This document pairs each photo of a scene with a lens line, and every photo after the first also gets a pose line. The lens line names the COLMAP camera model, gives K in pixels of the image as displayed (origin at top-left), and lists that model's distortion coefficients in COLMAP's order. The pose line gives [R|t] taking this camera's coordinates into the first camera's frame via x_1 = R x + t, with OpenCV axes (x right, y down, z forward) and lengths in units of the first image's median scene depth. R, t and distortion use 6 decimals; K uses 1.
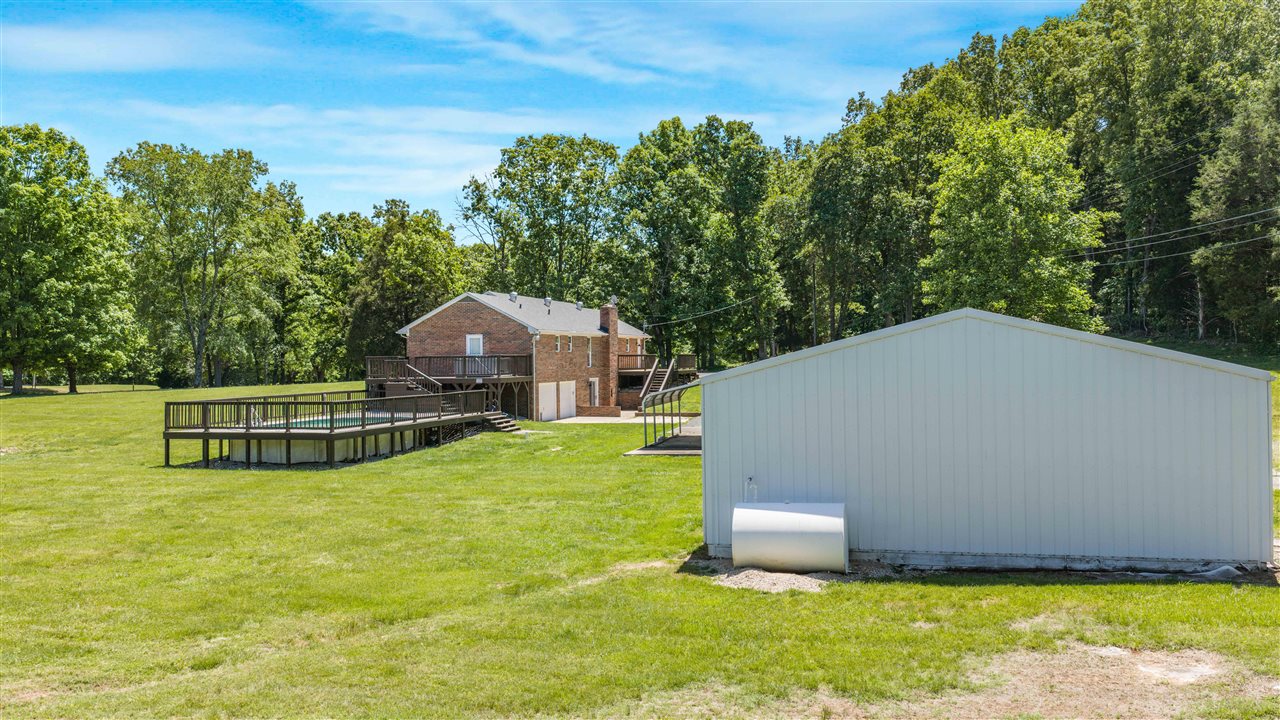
lens RADIAL K [[1063.2, 0, 640.0], [0, 1063.2, 360.0], [0, 0, 1]] dist [-0.007336, -0.008439]
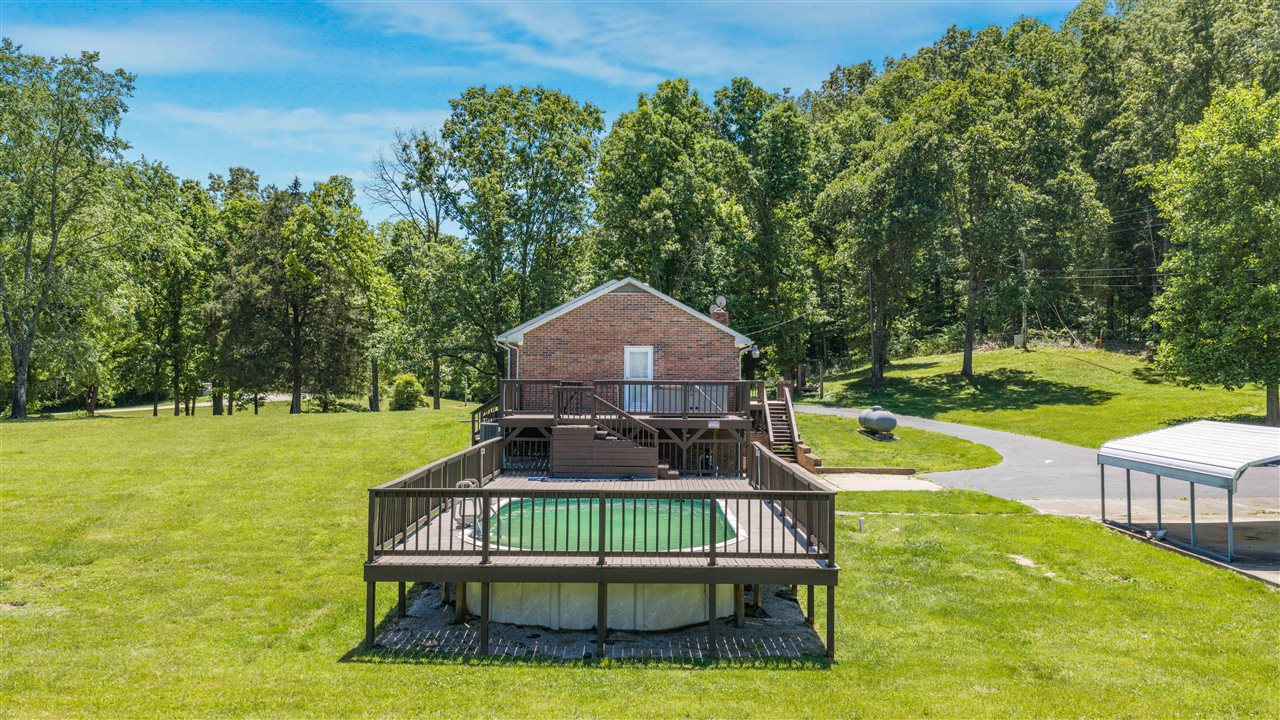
lens RADIAL K [[1063.2, 0, 640.0], [0, 1063.2, 360.0], [0, 0, 1]] dist [-0.007336, -0.008439]
pose [[0.965456, 0.022893, 0.259557, -0.220292], [-0.017524, 0.999582, -0.022979, -0.001147], [-0.259975, 0.017637, 0.965454, 0.281485]]
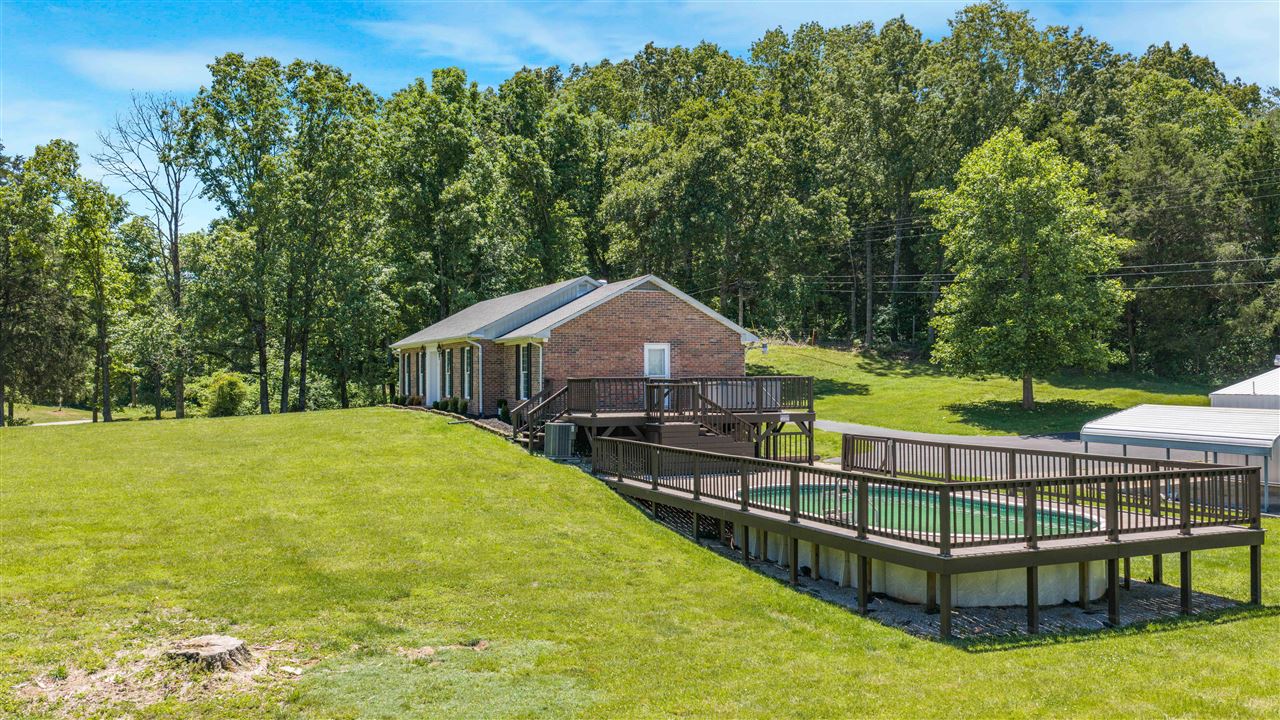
lens RADIAL K [[1058.1, 0, 640.0], [0, 1058.1, 360.0], [0, 0, 1]] dist [-0.001301, -0.008743]
pose [[0.773968, 0.018068, 0.632967, -0.387603], [-0.003779, 0.999707, -0.023916, 0.000487], [-0.633214, 0.016118, 0.773809, 0.368551]]
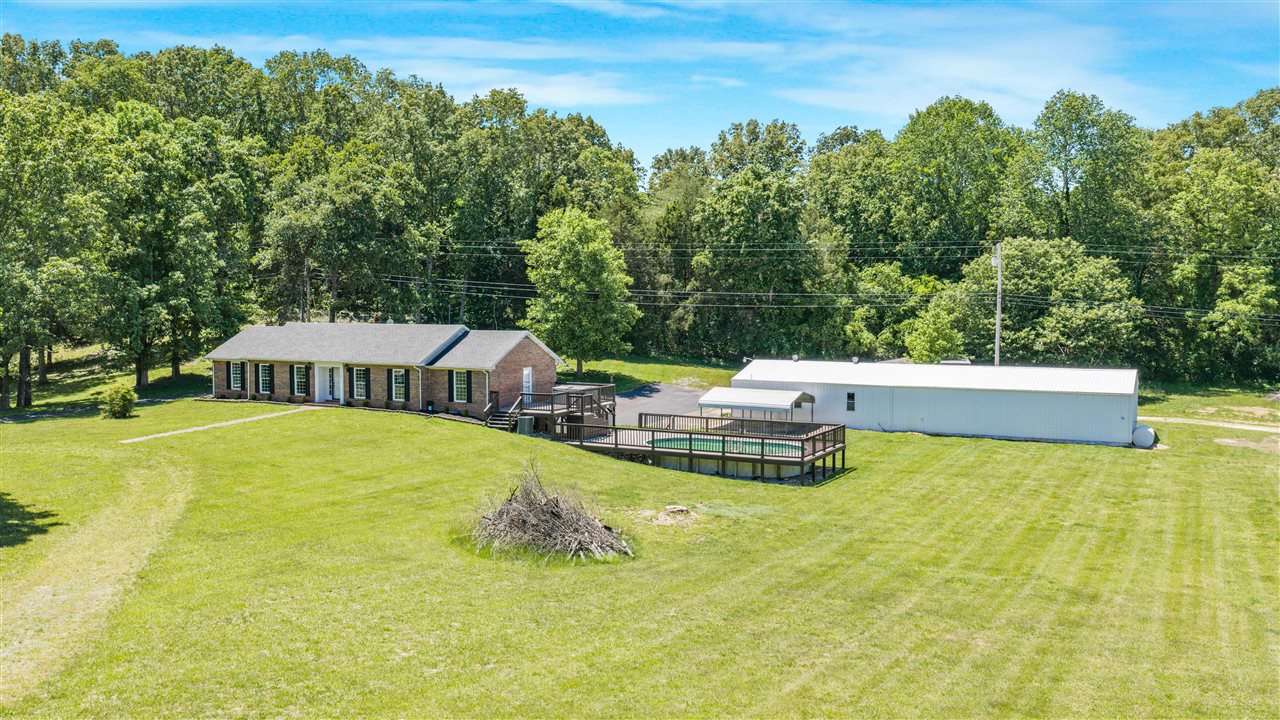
lens RADIAL K [[1058.1, 0, 640.0], [0, 1058.1, 360.0], [0, 0, 1]] dist [-0.001301, -0.008743]
pose [[0.199945, -0.047170, 0.978671, -0.879742], [0.000452, 0.998845, 0.048051, -0.061154], [-0.979807, -0.009165, 0.199735, 0.453657]]
